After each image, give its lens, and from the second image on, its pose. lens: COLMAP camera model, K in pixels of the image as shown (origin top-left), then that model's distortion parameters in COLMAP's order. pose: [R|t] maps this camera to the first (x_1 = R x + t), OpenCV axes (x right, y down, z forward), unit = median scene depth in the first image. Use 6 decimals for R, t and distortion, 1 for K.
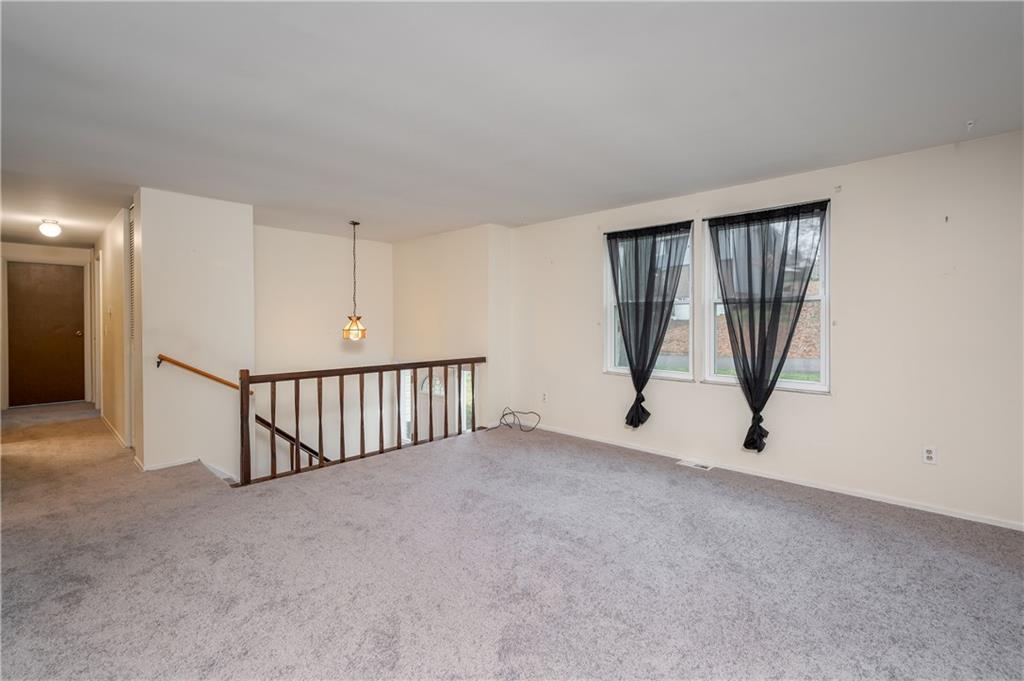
lens RADIAL K [[456.6, 0, 534.1], [0, 456.6, 325.9], [0, 0, 1]] dist [-0.000330, -0.000728]
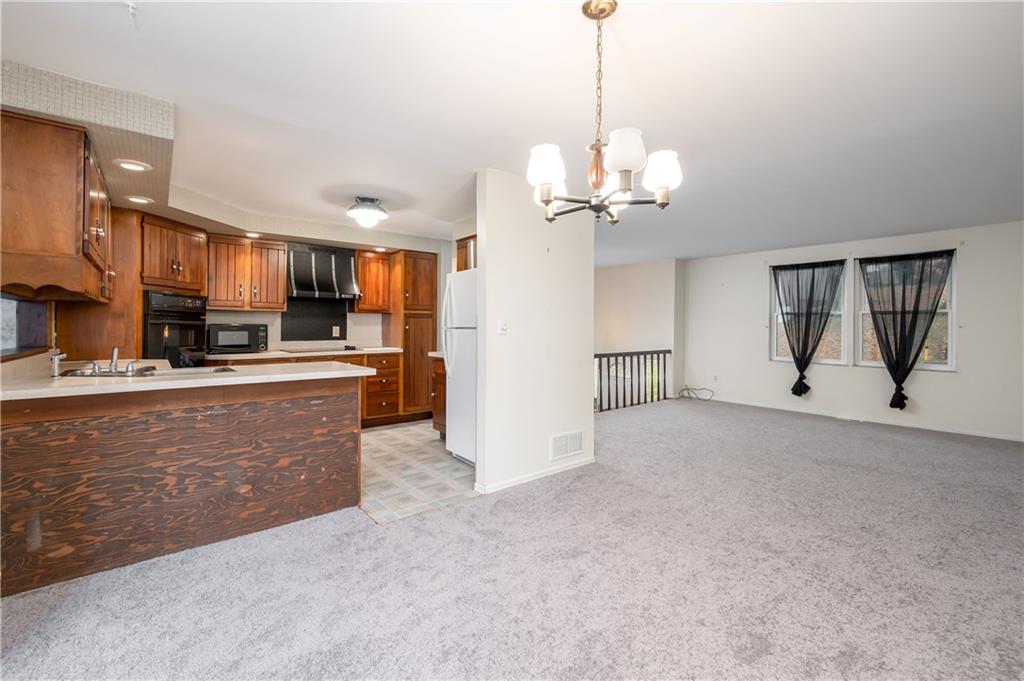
lens RADIAL K [[433.4, 0, 504.9], [0, 433.4, 326.6], [0, 0, 1]] dist [-0.001707, -0.001043]
pose [[0.987113, 0.007182, -0.159865, -0.531025], [-0.008871, 0.999912, -0.009856, 0.017186], [0.159780, 0.011147, 0.987090, -0.589505]]
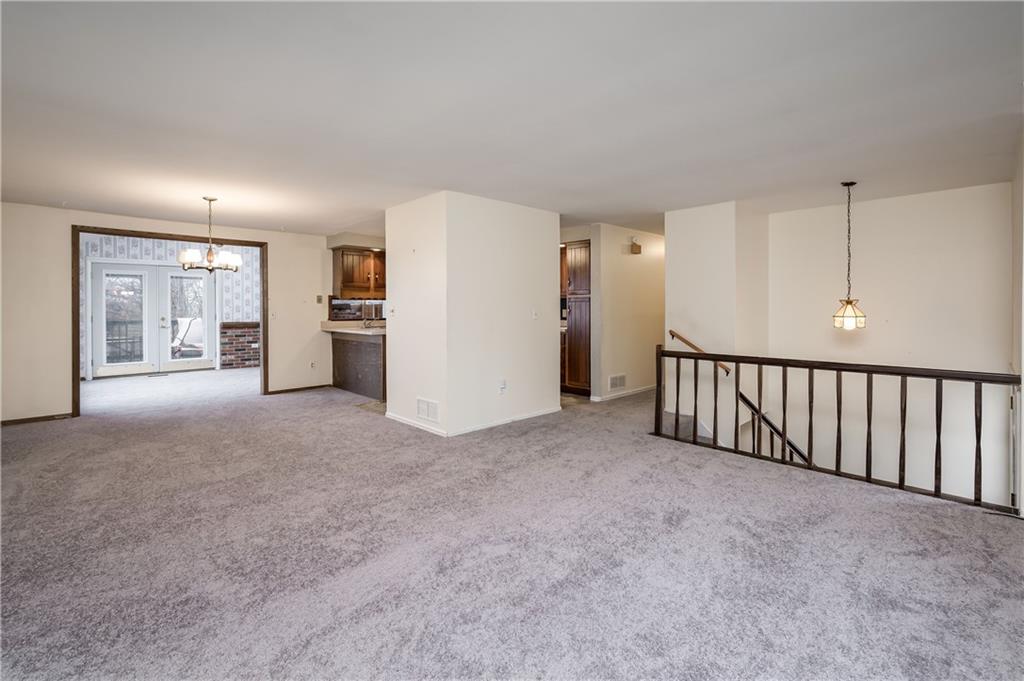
lens RADIAL K [[468.0, 0, 534.9], [0, 468.0, 306.8], [0, 0, 1]] dist [-0.010656, 0.000647]
pose [[-0.054420, 0.004649, -0.998507, 0.582017], [-0.007679, 0.999958, 0.005074, -0.010997], [0.998489, 0.007944, -0.054382, 0.629438]]
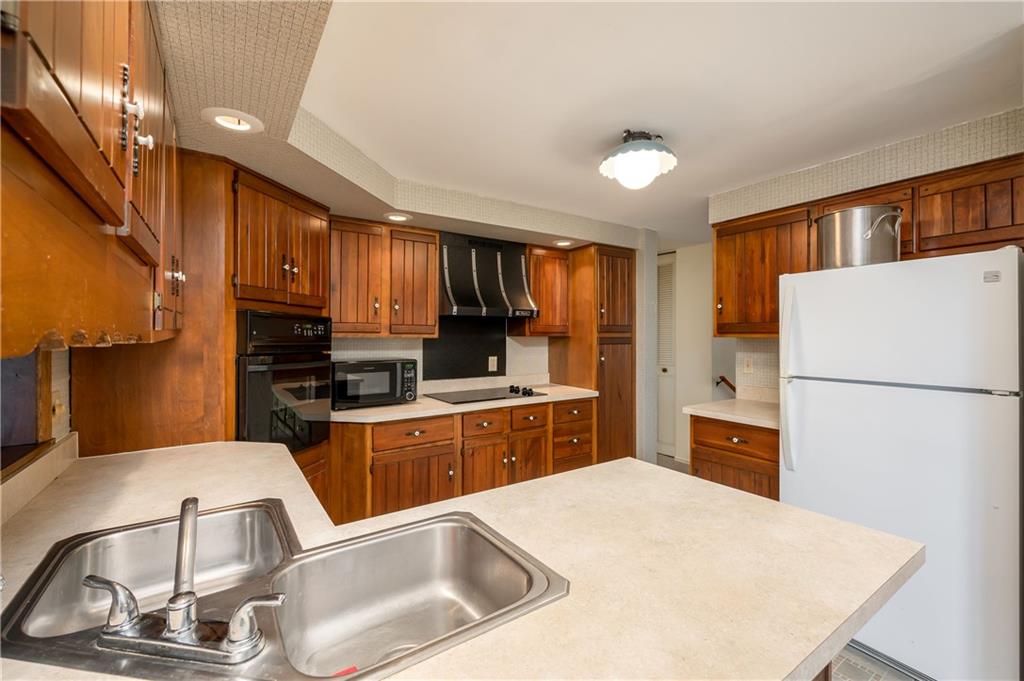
lens RADIAL K [[433.4, 0, 535.1], [0, 433.4, 335.6], [0, 0, 1]] dist [-0.001707, -0.001043]
pose [[0.975614, 0.002207, -0.219483, -0.974361], [-0.005284, 0.999896, -0.013431, -0.025798], [0.219431, 0.014263, 0.975524, -0.230047]]
